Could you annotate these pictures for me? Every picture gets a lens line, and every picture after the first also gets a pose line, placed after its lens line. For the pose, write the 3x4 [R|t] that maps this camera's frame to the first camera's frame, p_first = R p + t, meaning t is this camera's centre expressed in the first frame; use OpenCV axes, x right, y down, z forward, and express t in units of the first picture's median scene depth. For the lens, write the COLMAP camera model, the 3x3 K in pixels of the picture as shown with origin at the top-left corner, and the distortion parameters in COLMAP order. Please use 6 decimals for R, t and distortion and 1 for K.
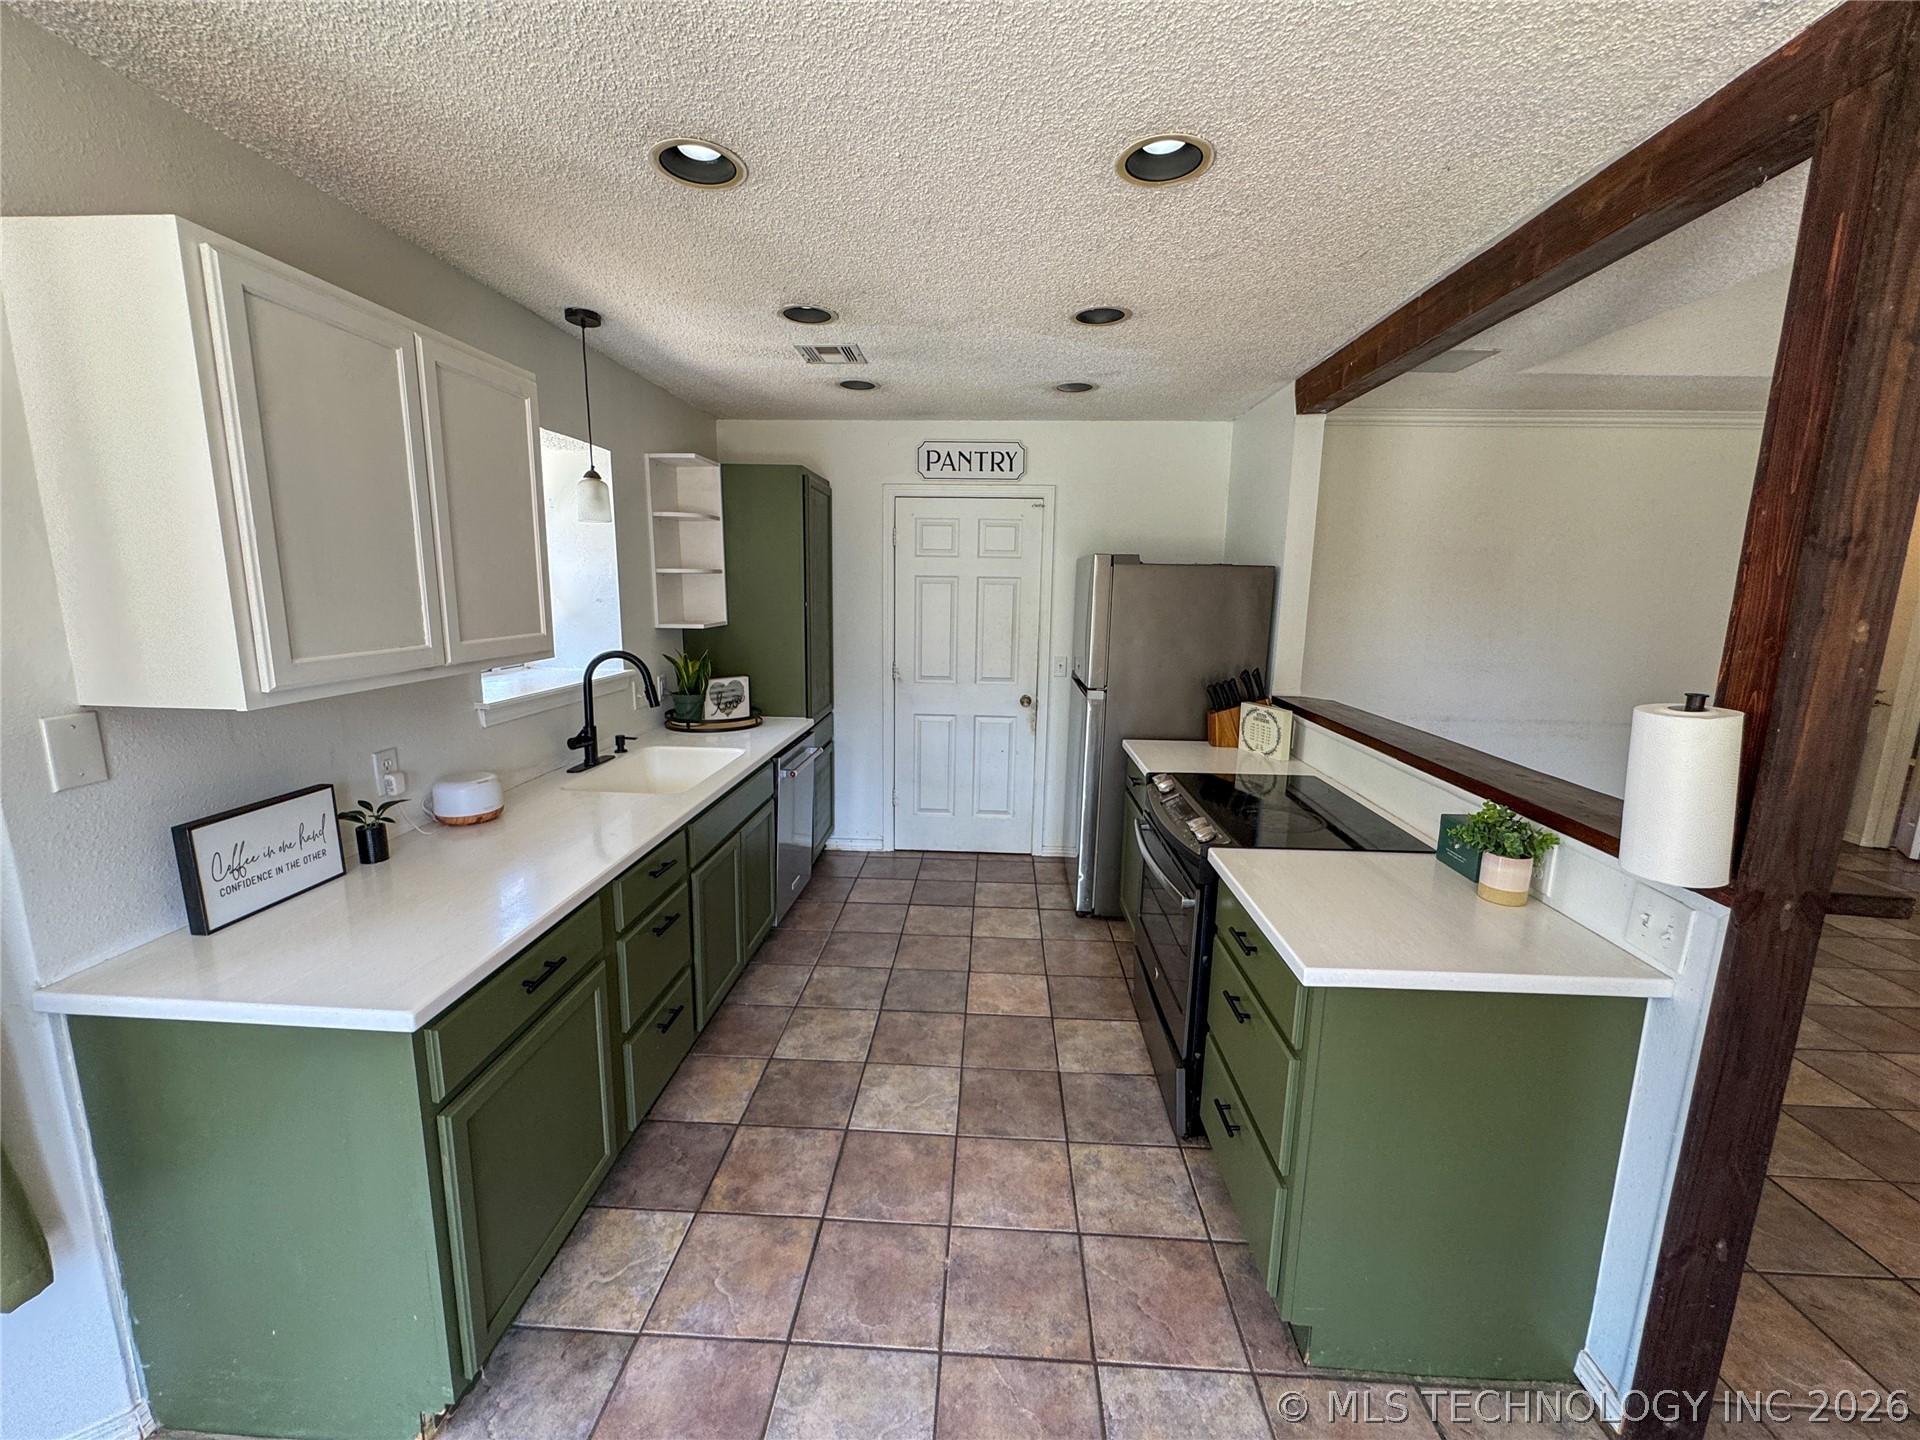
lens RADIAL K [[769.6, 0, 961.8], [0, 769.6, 723.6], [0, 0, 1]] dist [-0.003660, 0.000162]
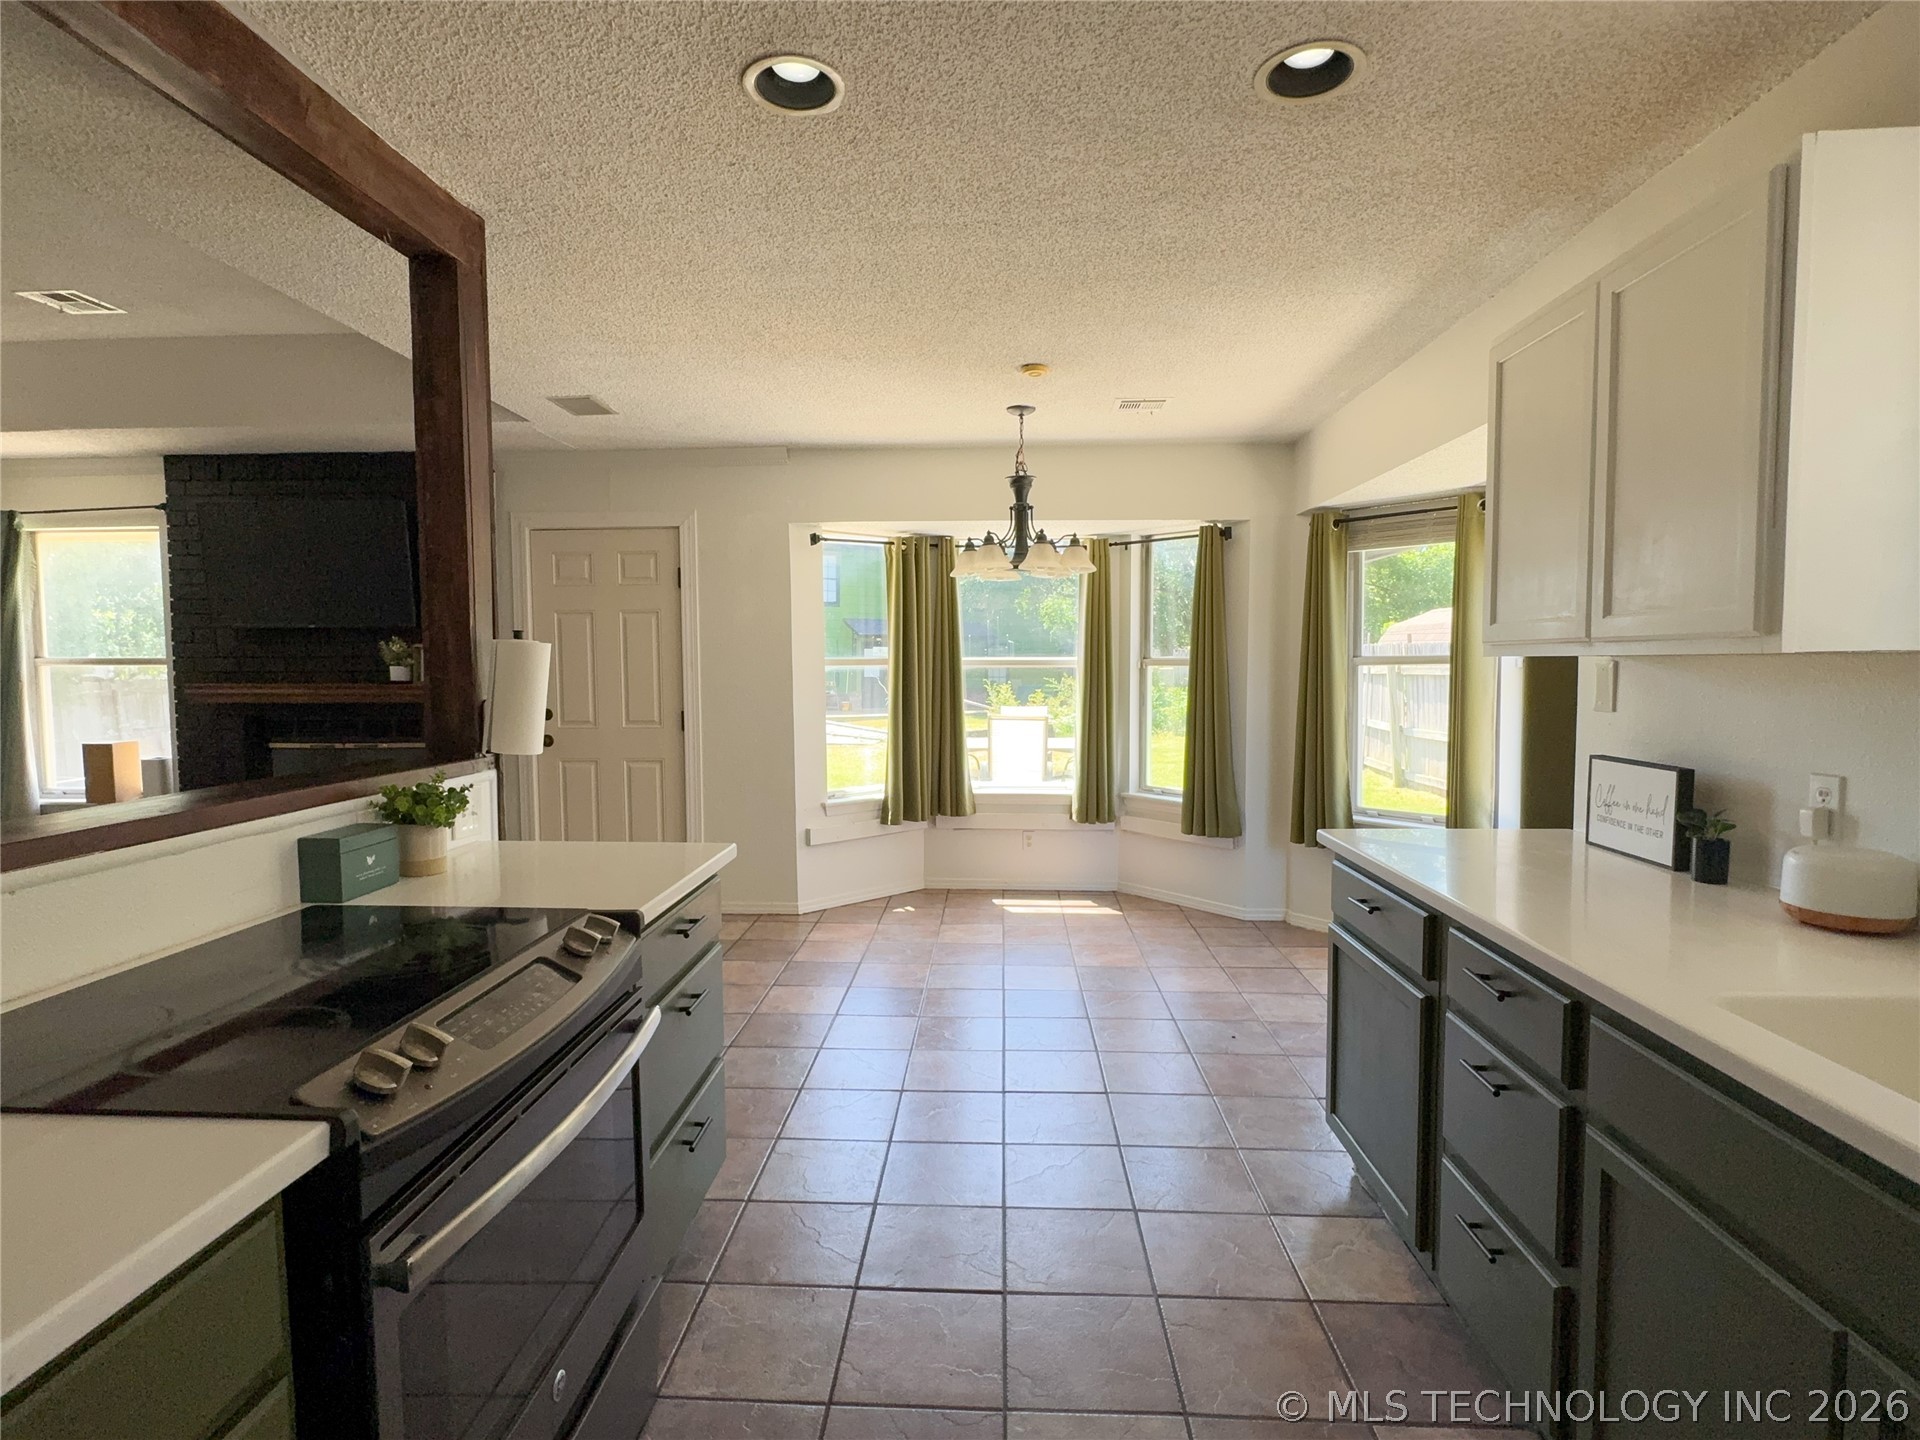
lens RADIAL K [[967.3, 0, 956.4], [0, 967.3, 708.5], [0, 0, 1]] dist [-0.002605, 0.001294]
pose [[-0.999887, -0.011447, -0.009780, 0.065205], [-0.013403, 0.972650, 0.231887, -0.264383], [0.006858, 0.231992, -0.972694, 2.228588]]
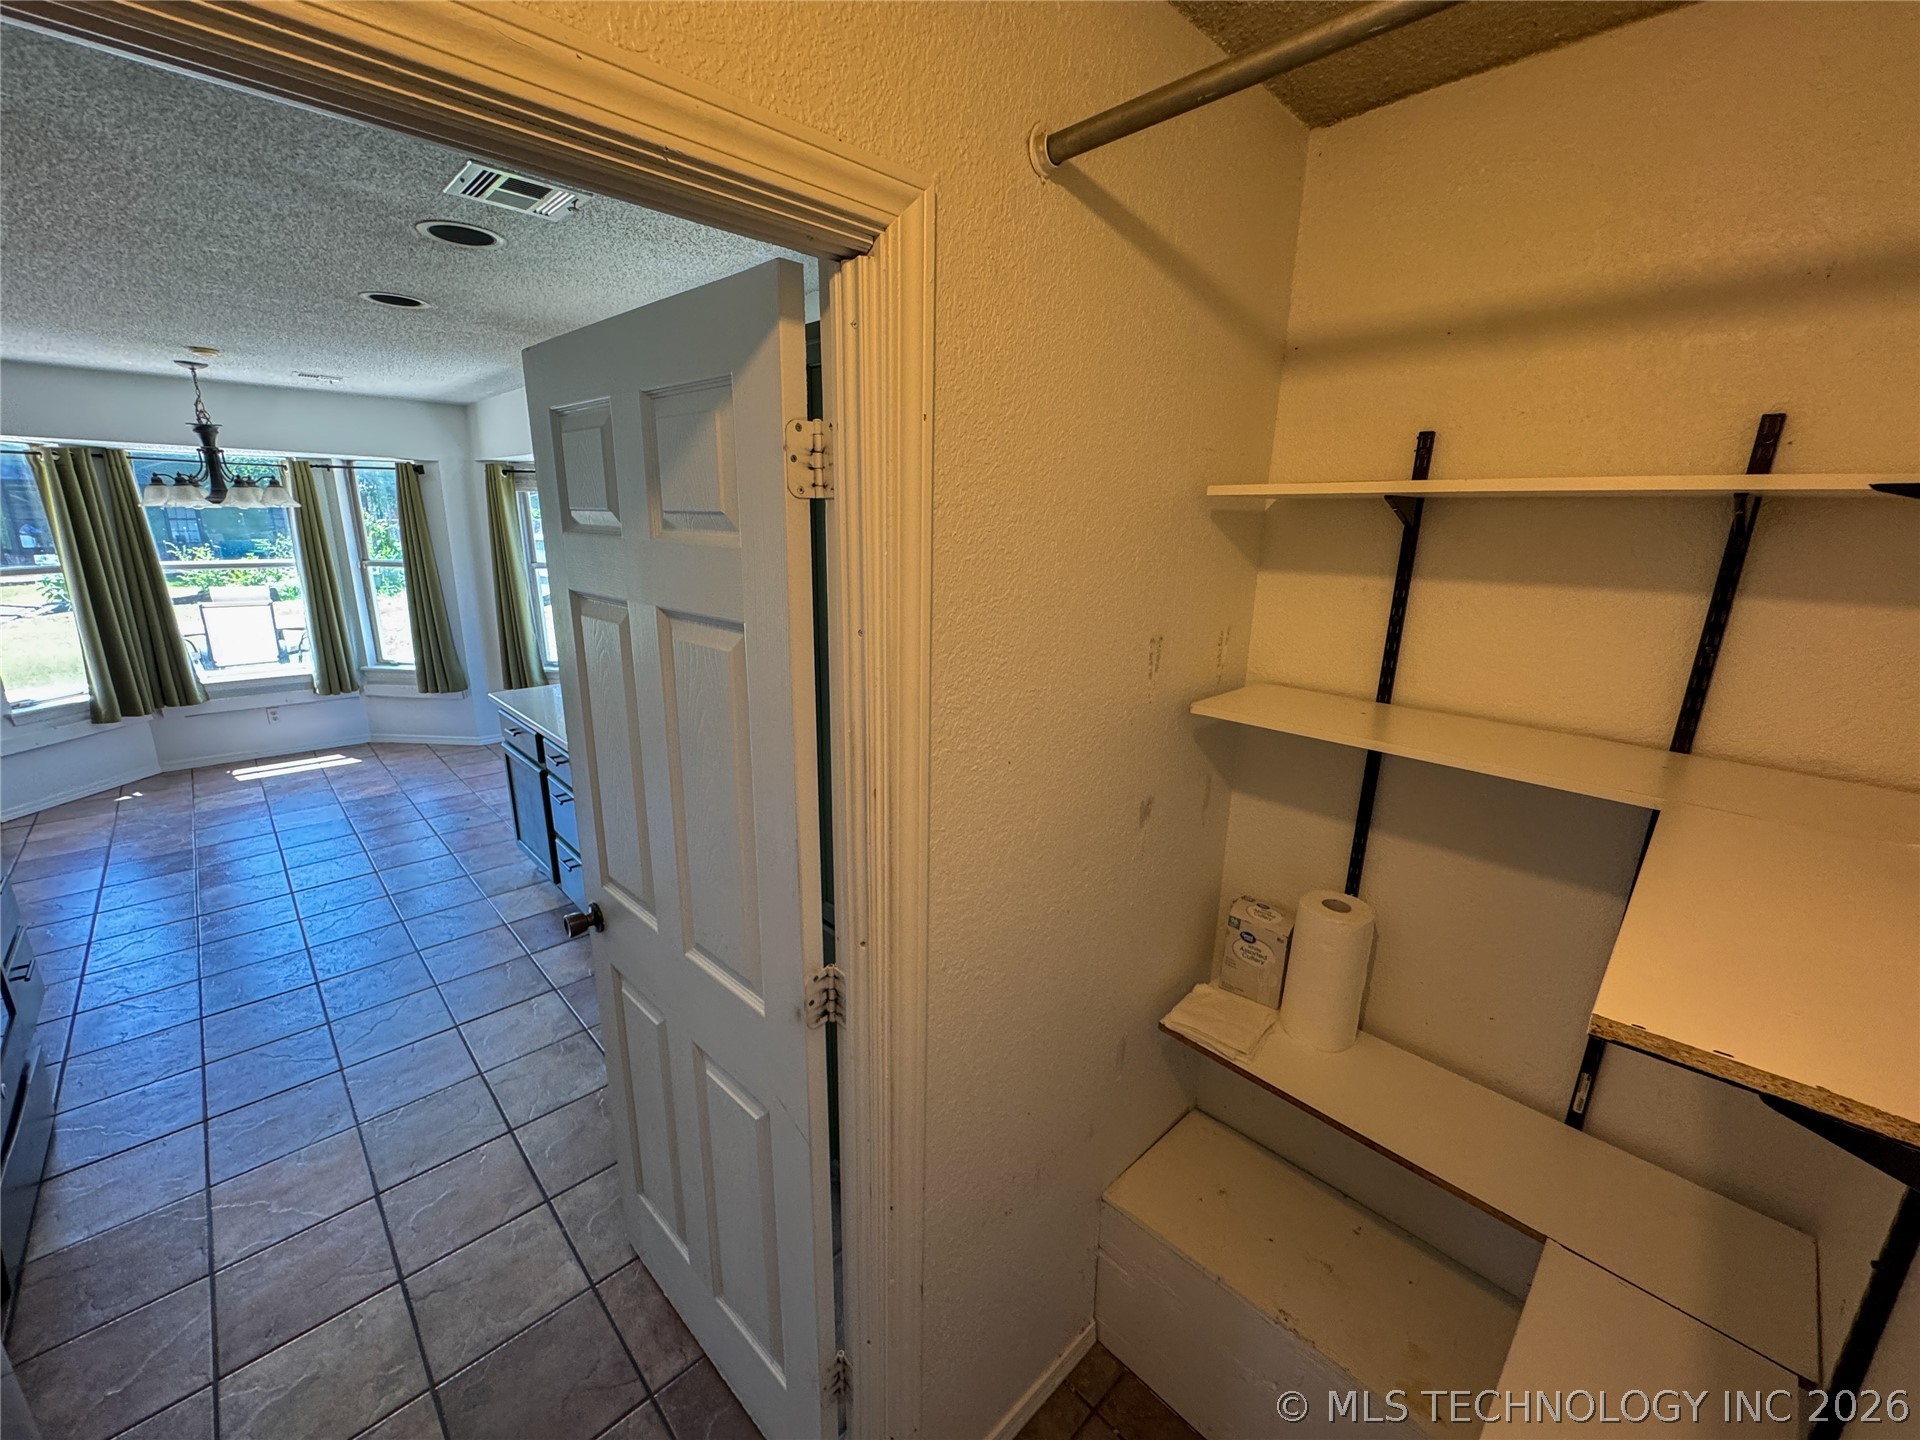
lens RADIAL K [[769.6, 0, 952.5], [0, 769.6, 723.0], [0, 0, 1]] dist [-0.003660, 0.000162]
pose [[-0.678666, 0.161638, -0.716440, 0.155590], [-0.164278, 0.917358, 0.362585, -0.648484], [0.715839, 0.363769, -0.596026, 3.035556]]
